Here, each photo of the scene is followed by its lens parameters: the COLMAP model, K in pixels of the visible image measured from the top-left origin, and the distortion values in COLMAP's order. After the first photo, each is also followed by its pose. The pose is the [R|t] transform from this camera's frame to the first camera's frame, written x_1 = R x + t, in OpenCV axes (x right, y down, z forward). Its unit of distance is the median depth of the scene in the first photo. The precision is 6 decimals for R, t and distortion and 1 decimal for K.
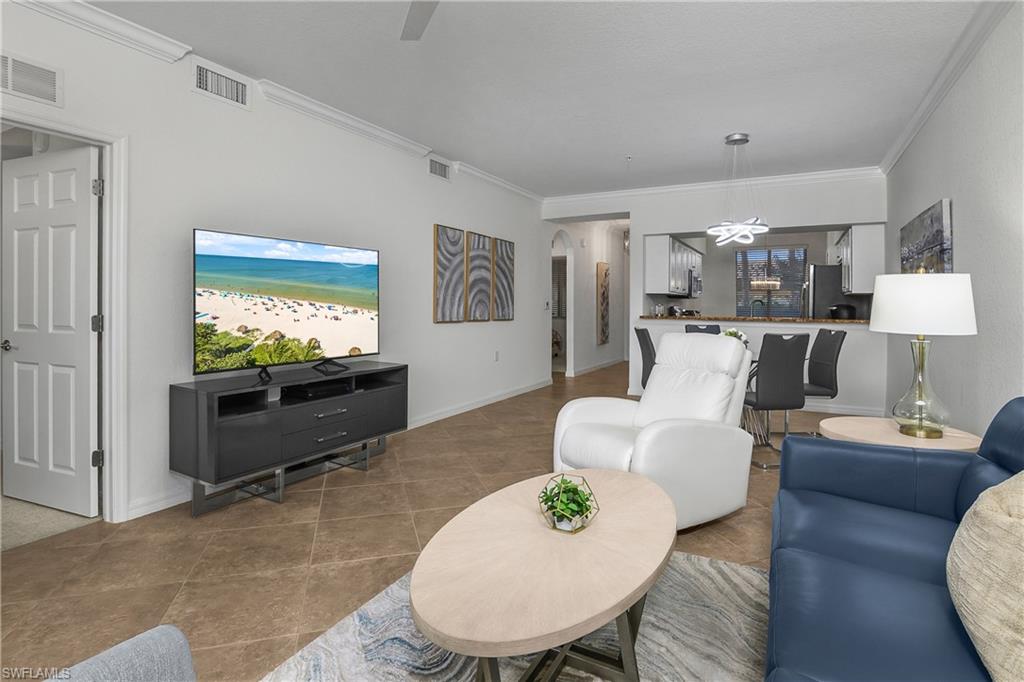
lens RADIAL K [[518.7, 0, 510.8], [0, 518.7, 314.9], [0, 0, 1]] dist [-0.011209, 0.000383]
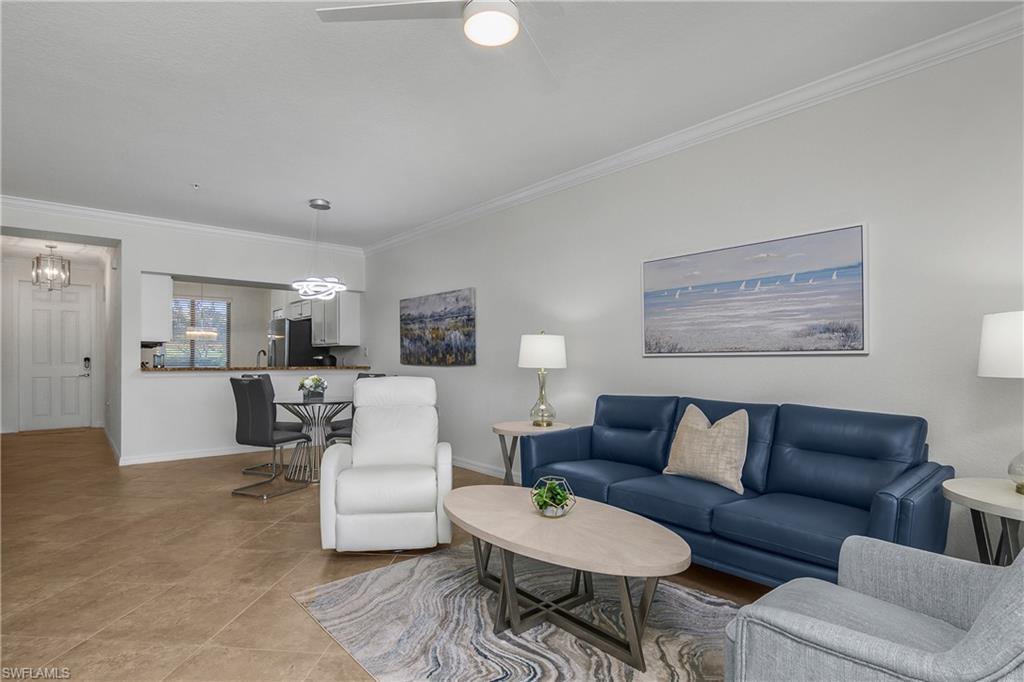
lens RADIAL K [[515.9, 0, 493.8], [0, 515.9, 358.4], [0, 0, 1]] dist [0.000403, 0.000446]
pose [[0.374509, -0.002835, 0.927219, -0.463067], [0.020854, 0.999768, -0.005366, 0.004527], [-0.926989, 0.021346, 0.374481, 0.250242]]
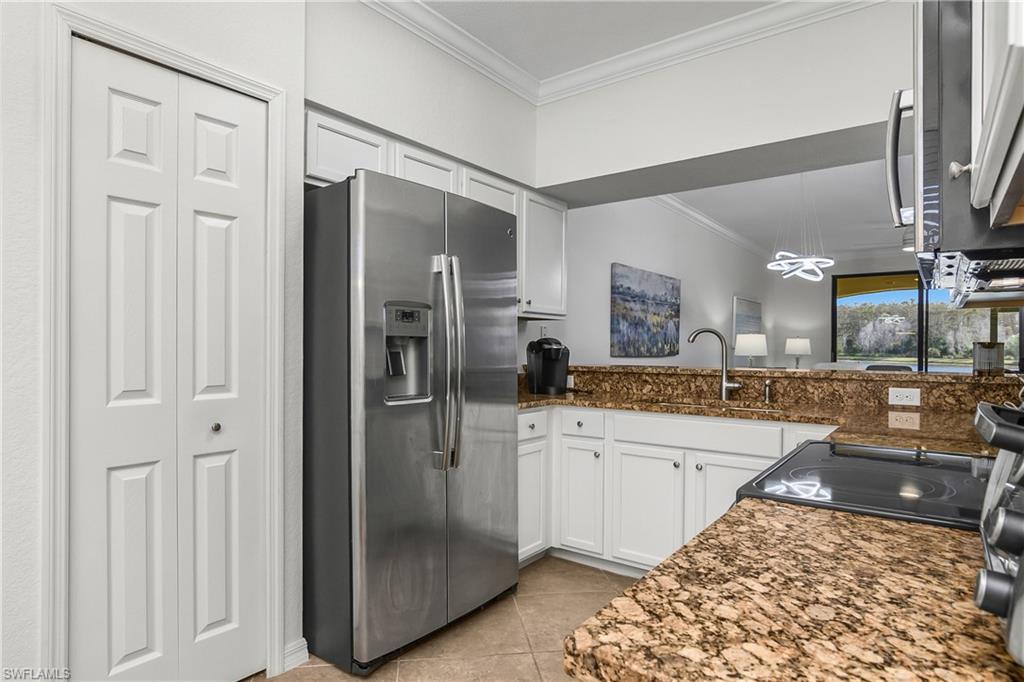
lens RADIAL K [[590.1, 0, 512.0], [0, 590.1, 341.0], [0, 0, 1]] dist [0.069974, 0.000123]
pose [[-0.991321, -0.005121, 0.131366, 0.833044], [-0.003886, 0.999946, 0.009657, -0.033613], [-0.131408, 0.009063, -0.991287, 2.187862]]
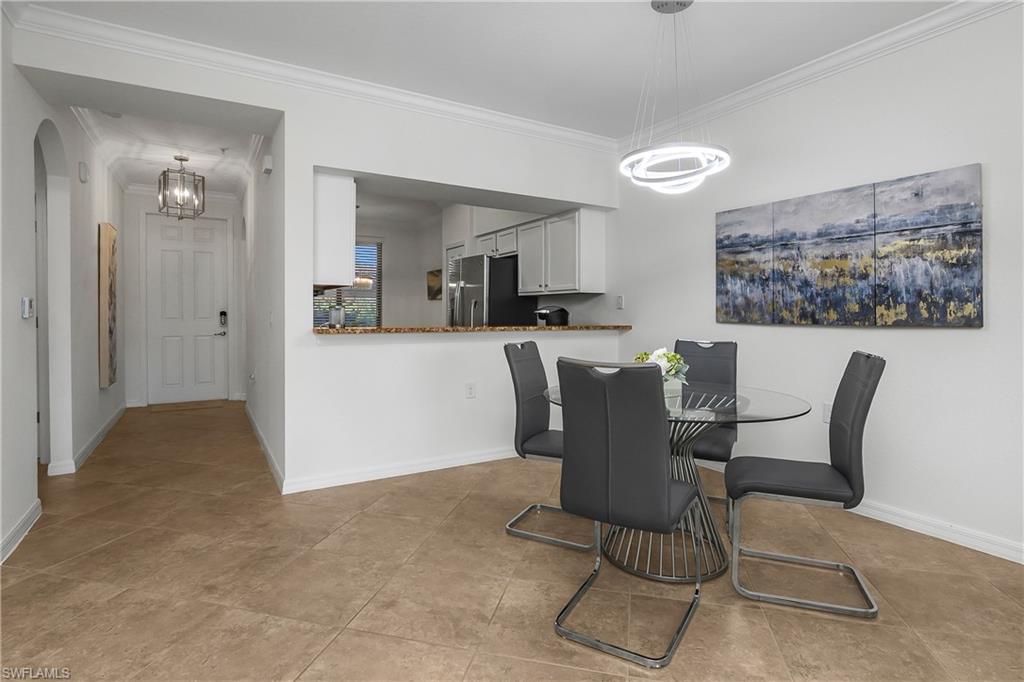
lens RADIAL K [[518.7, 0, 510.8], [0, 518.7, 314.9], [0, 0, 1]] dist [-0.011209, 0.000383]
pose [[0.506060, -0.007571, 0.862465, -0.117799], [0.019352, 0.999809, -0.002579, -0.010351], [-0.862281, 0.017996, 0.506110, 0.899583]]
